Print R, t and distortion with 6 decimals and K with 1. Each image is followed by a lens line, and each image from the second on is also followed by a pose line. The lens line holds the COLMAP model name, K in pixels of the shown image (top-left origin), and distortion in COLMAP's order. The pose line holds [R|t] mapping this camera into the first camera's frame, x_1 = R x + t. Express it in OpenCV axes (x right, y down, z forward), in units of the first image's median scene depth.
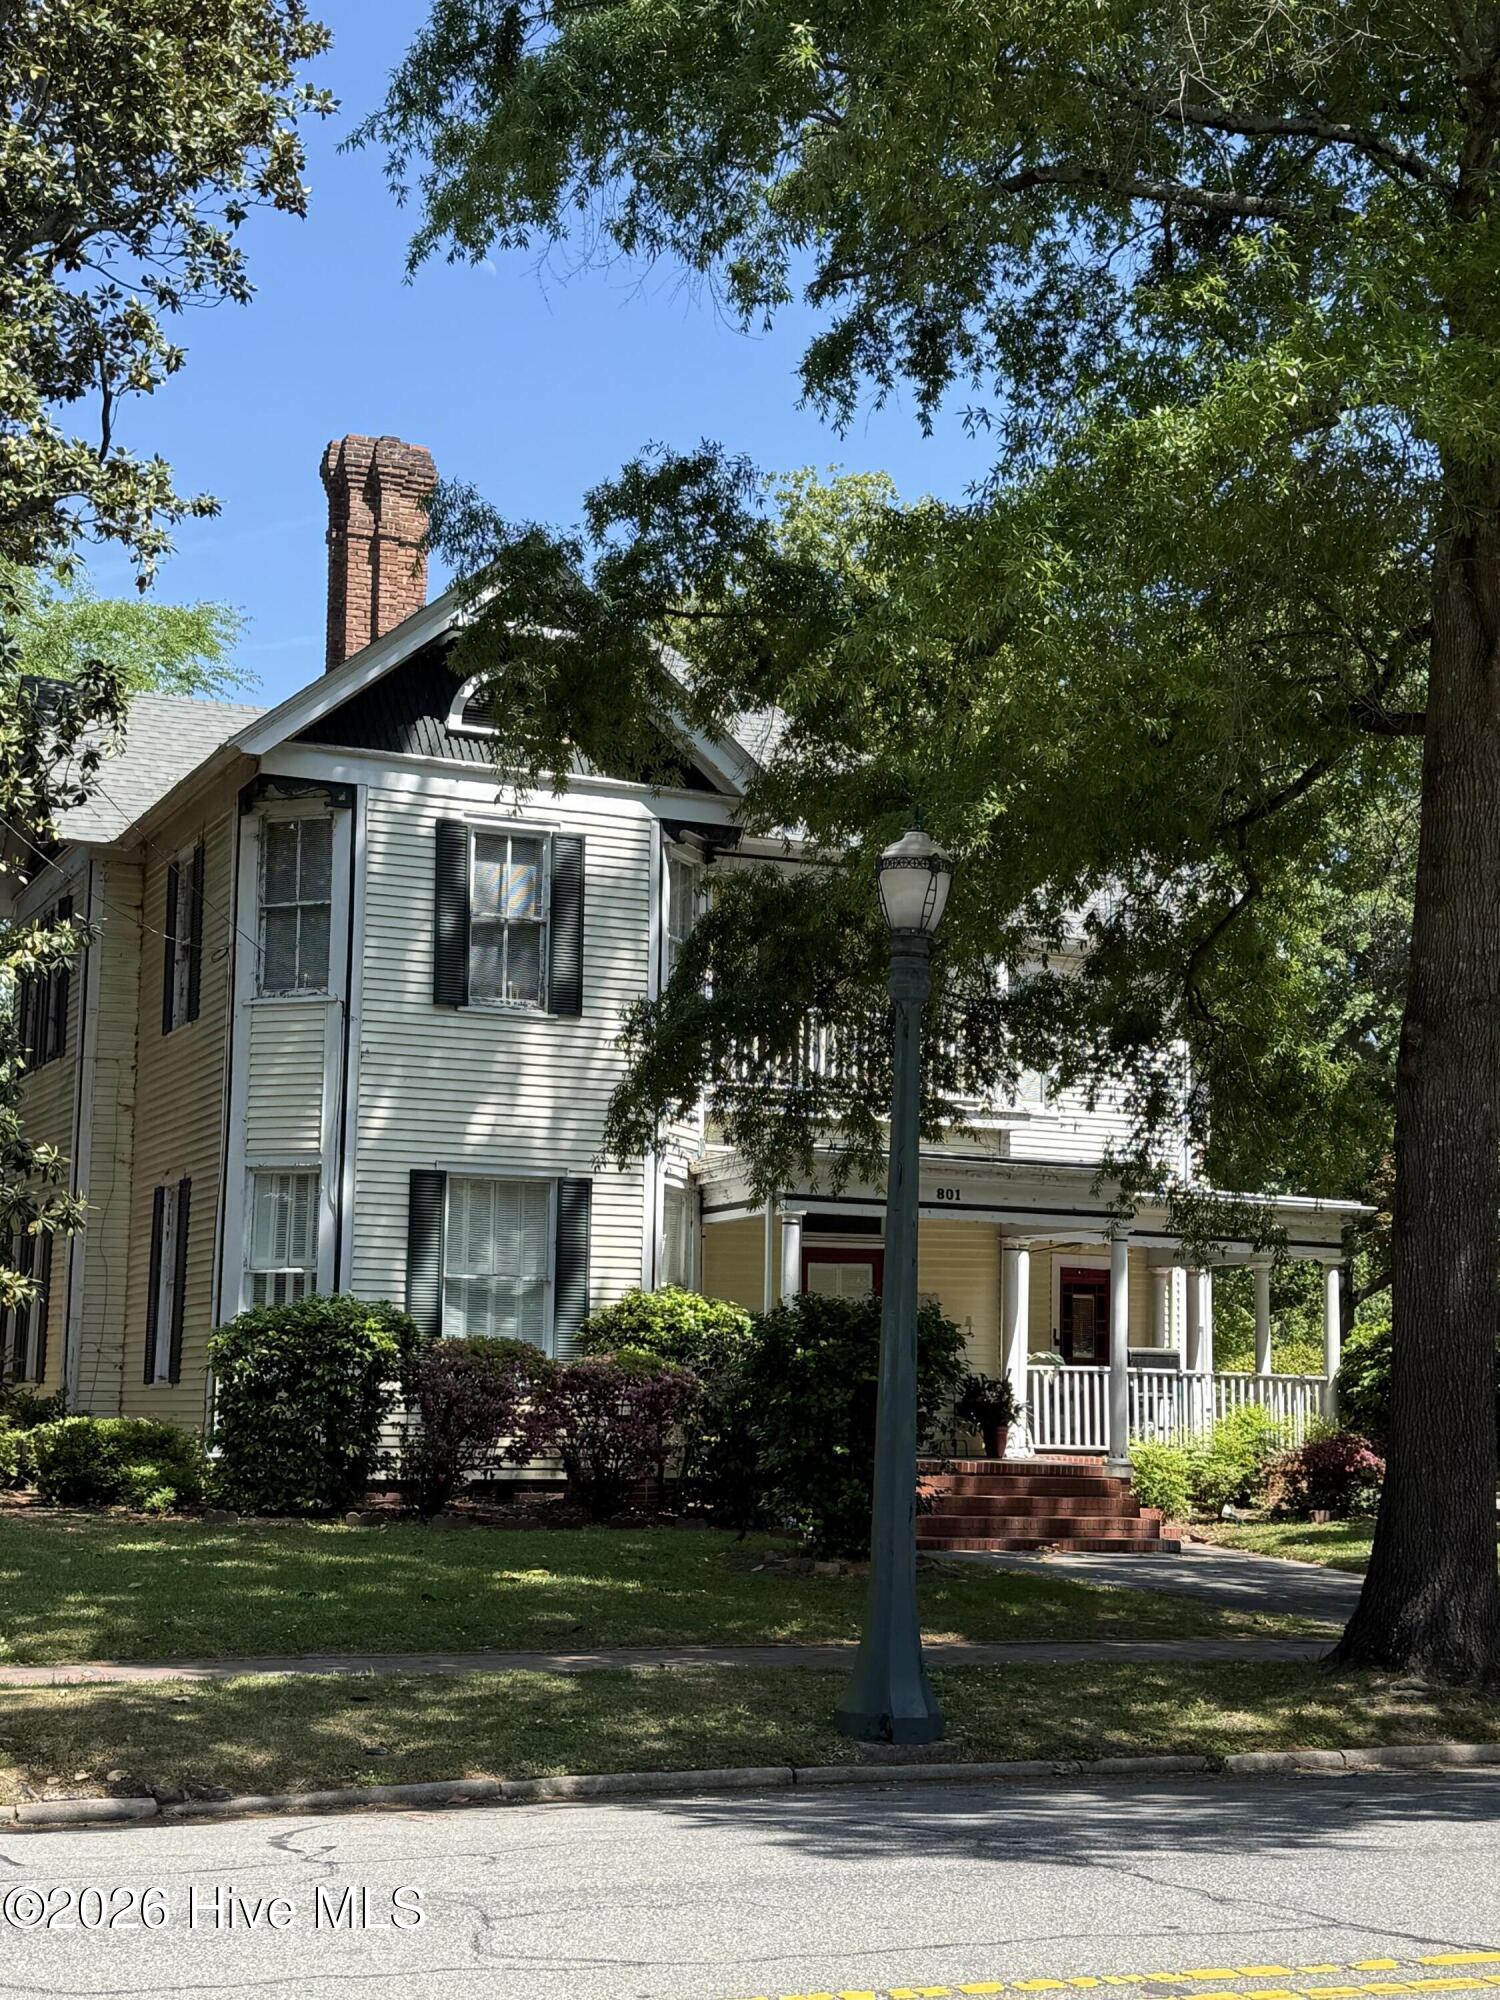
lens RADIAL K [[2760.4, 0, 768.0], [0, 2760.4, 1037.6], [0, 0, 1]] dist [0.230785, 0.000000]
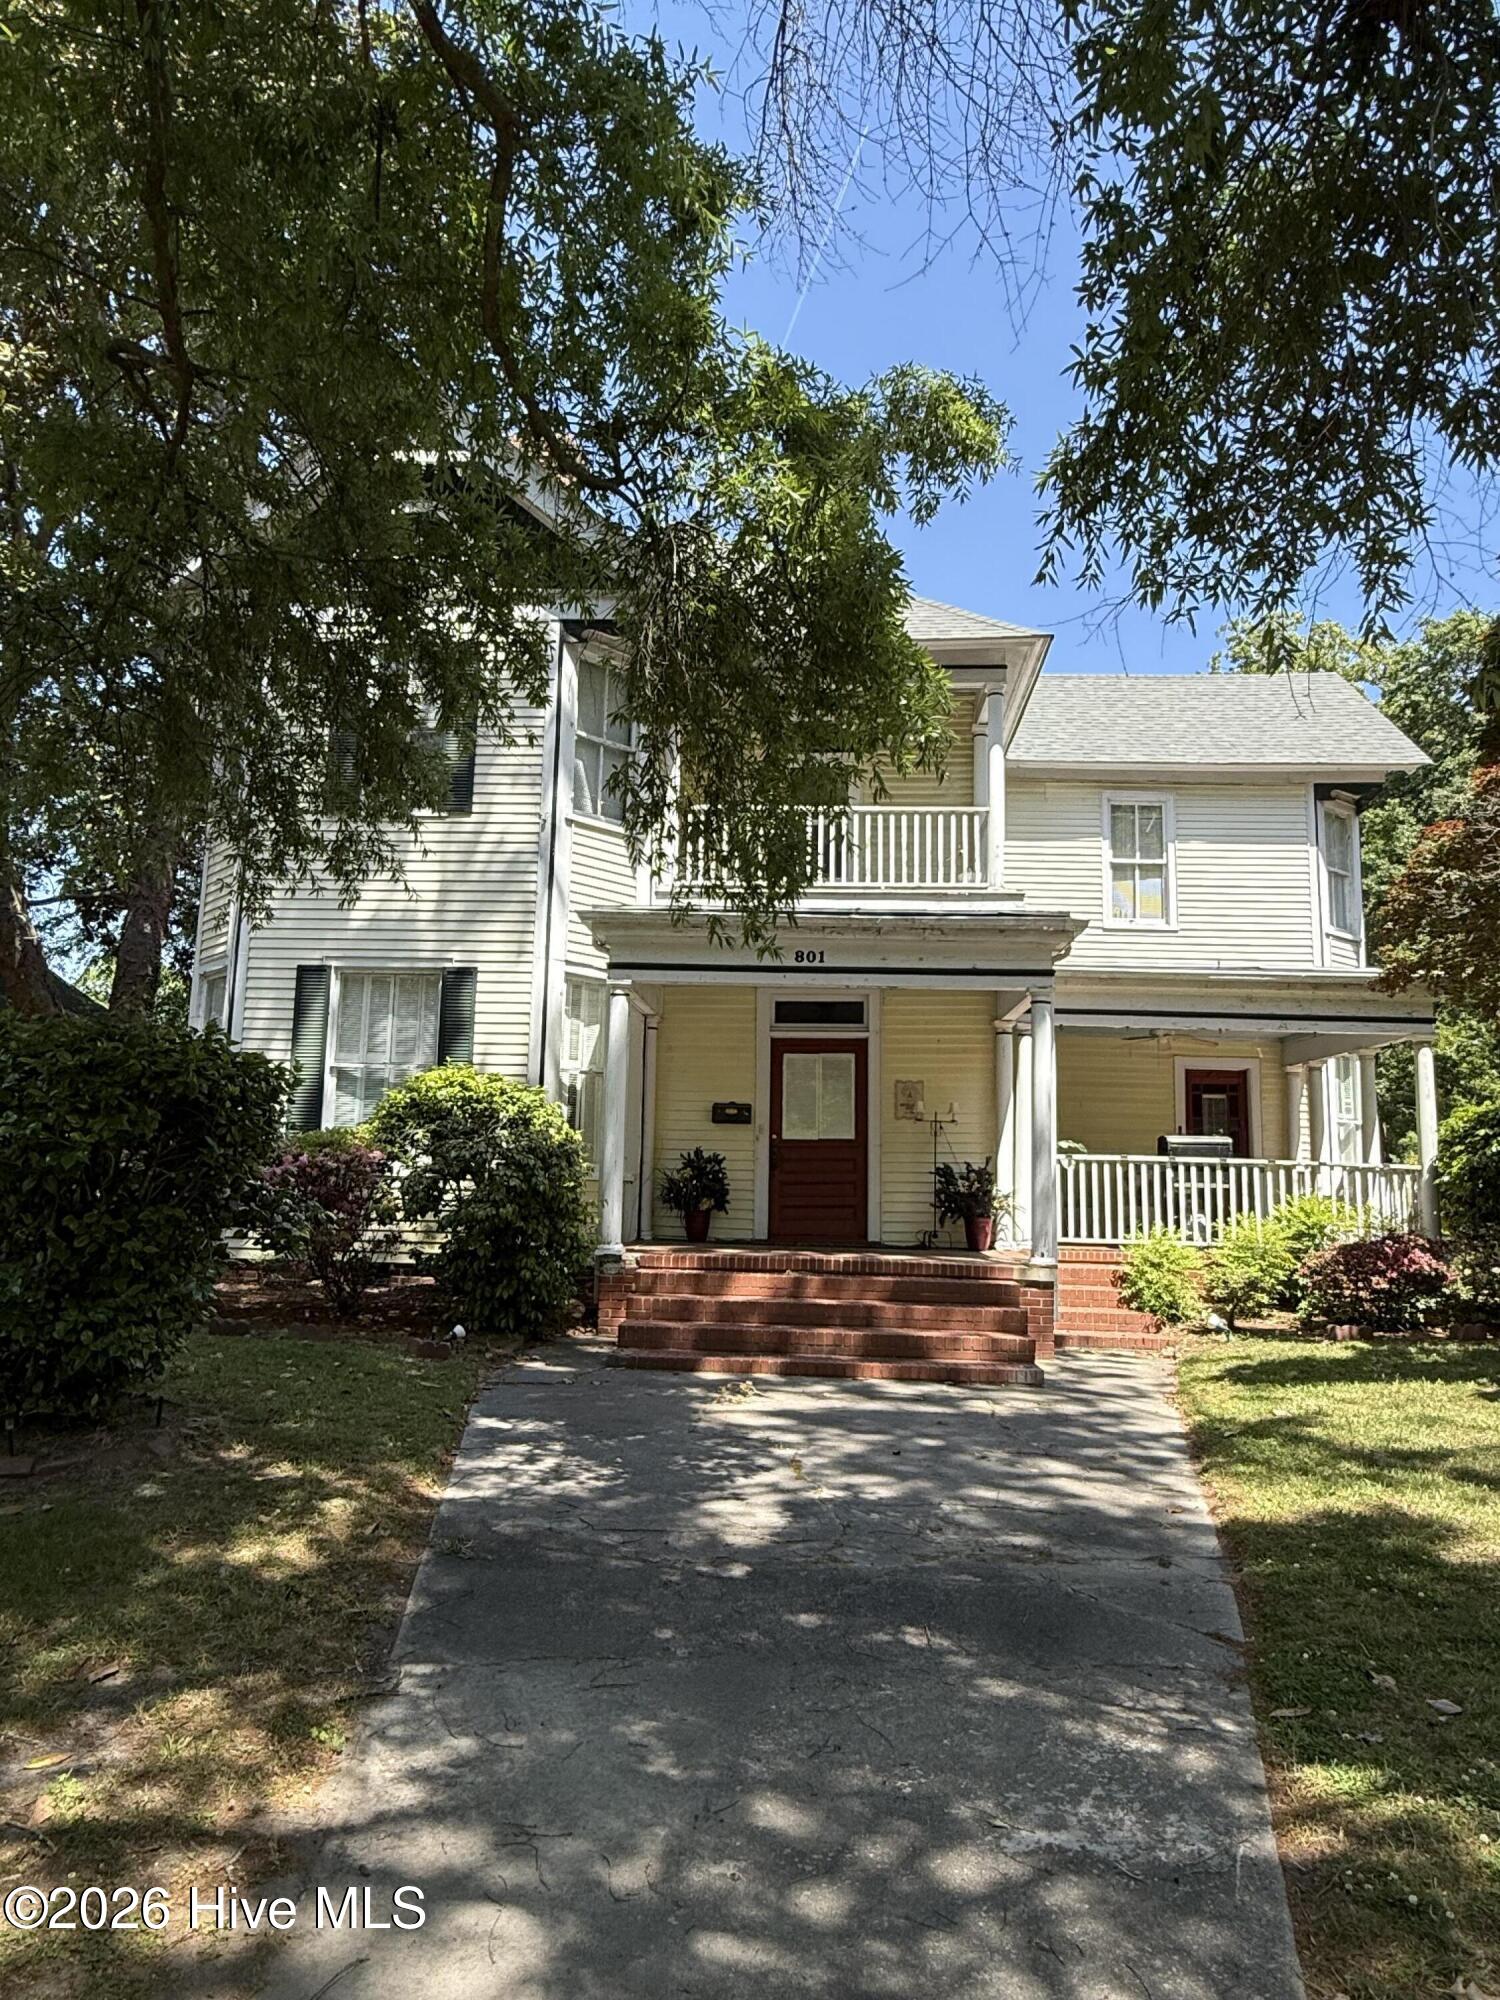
lens RADIAL K [[1235.5, 0, 750.6], [0, 1235.5, 996.6], [0, 0, 1]] dist [-0.000795, 0.002134]
pose [[0.881954, -0.066046, -0.466686, 0.235082], [0.051998, 0.997724, -0.042933, 0.086322], [0.468459, 0.013598, 0.883380, 0.647543]]
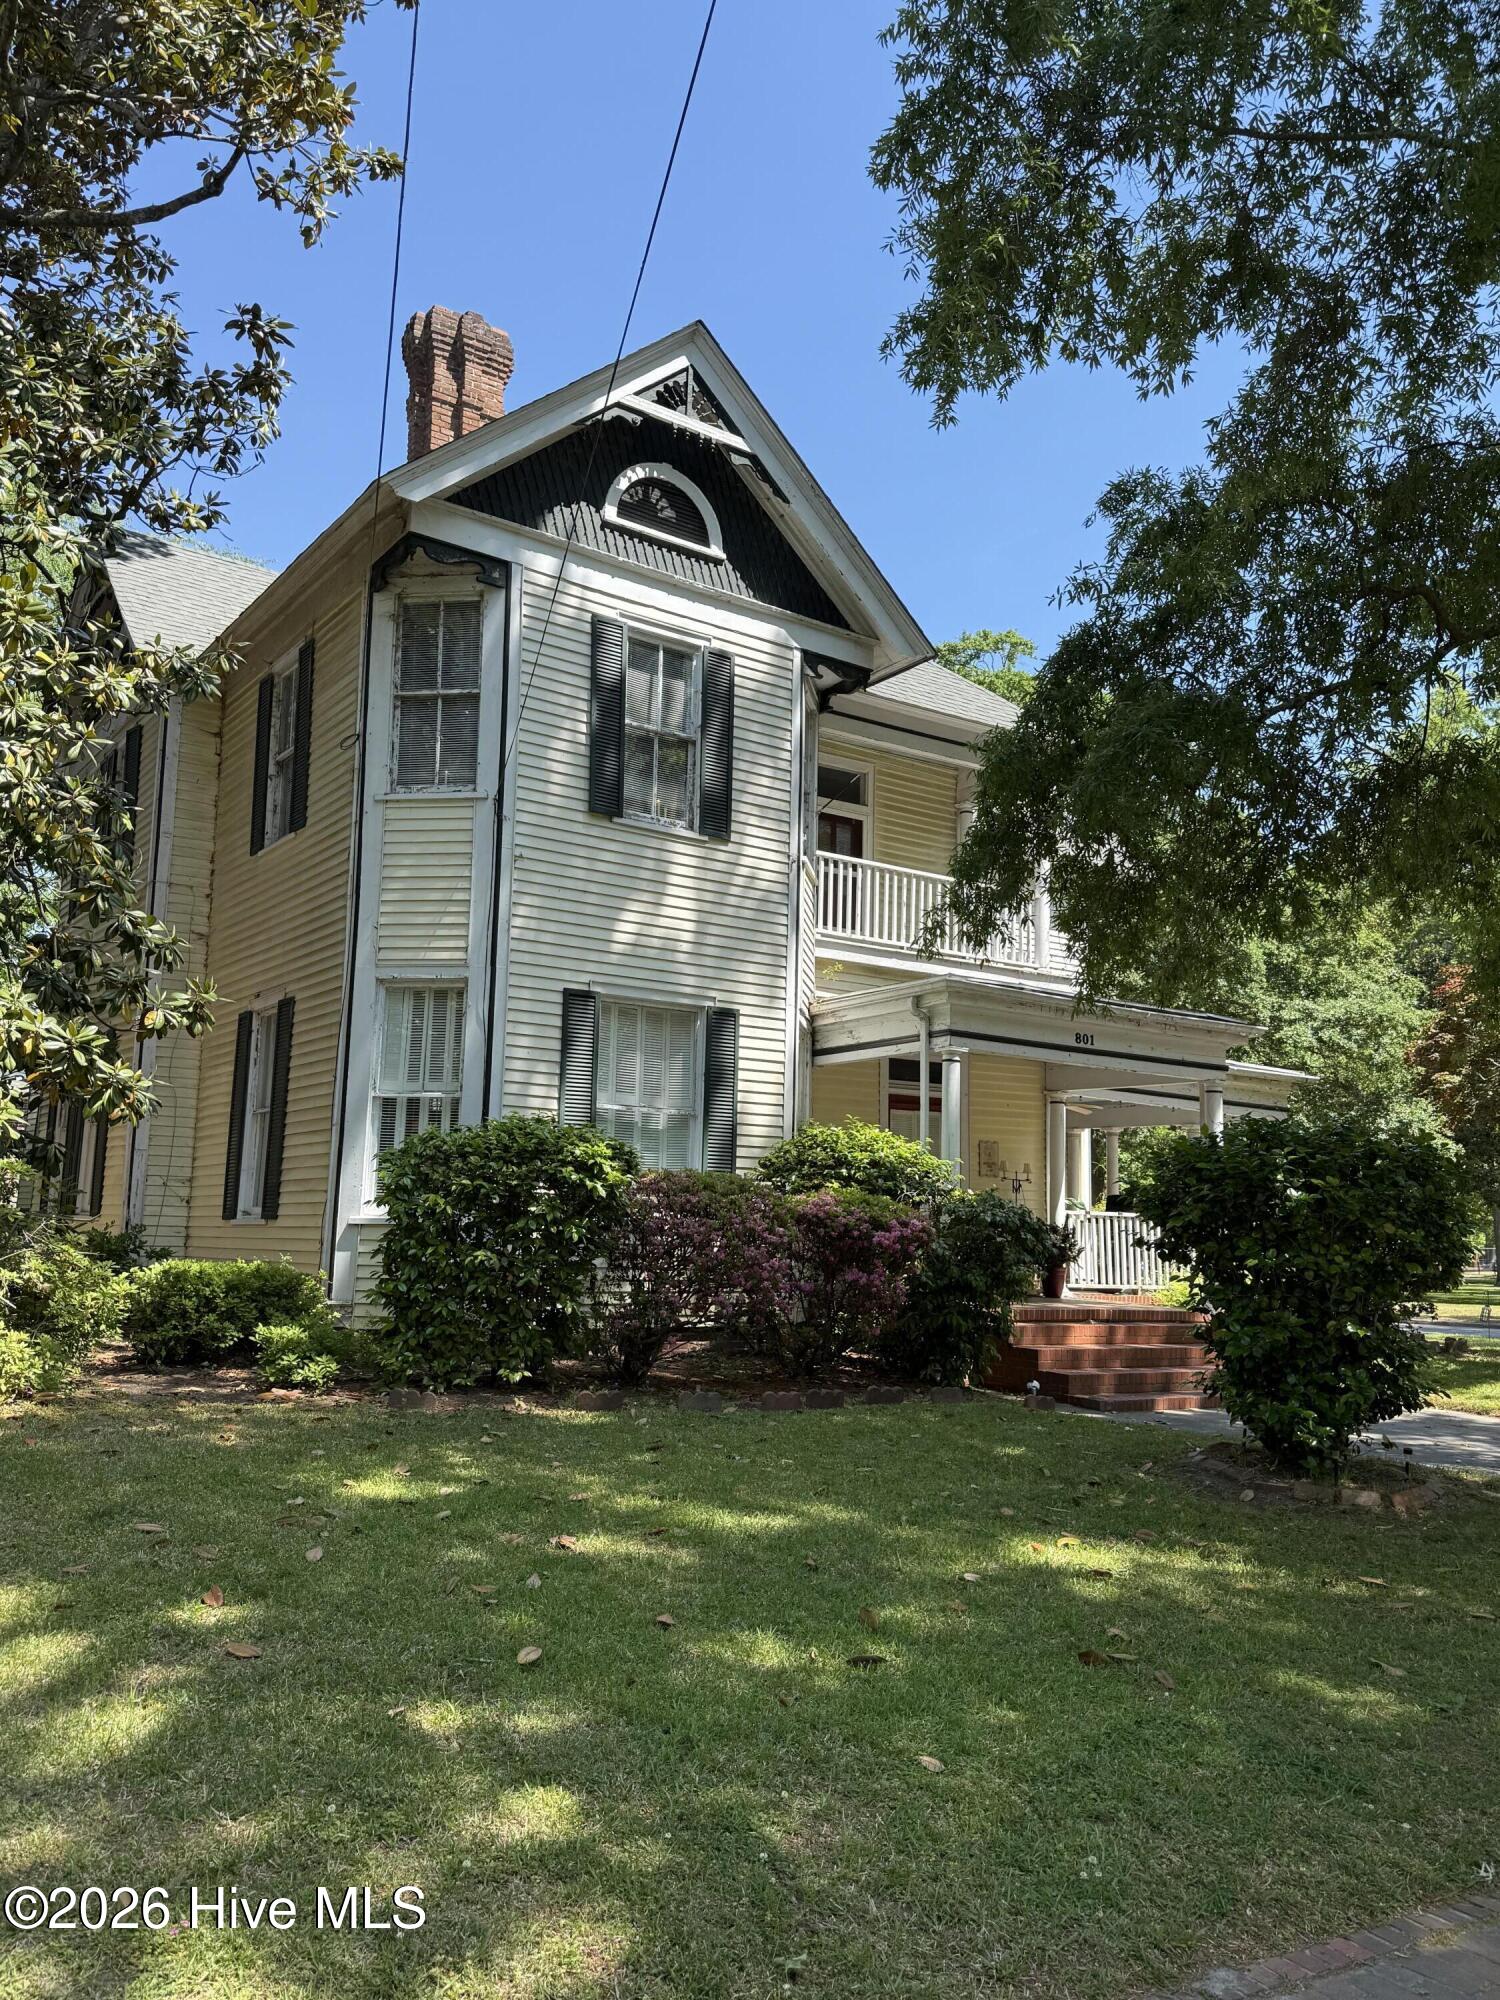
lens RADIAL K [[1548.1, 0, 756.9], [0, 1548.1, 1008.1], [0, 0, 1]] dist [0.123205, -0.023943]
pose [[0.982184, 0.034392, 0.184747, -0.156114], [-0.032647, 0.999389, -0.012479, 0.056850], [-0.185063, 0.006225, 0.982707, 0.475613]]
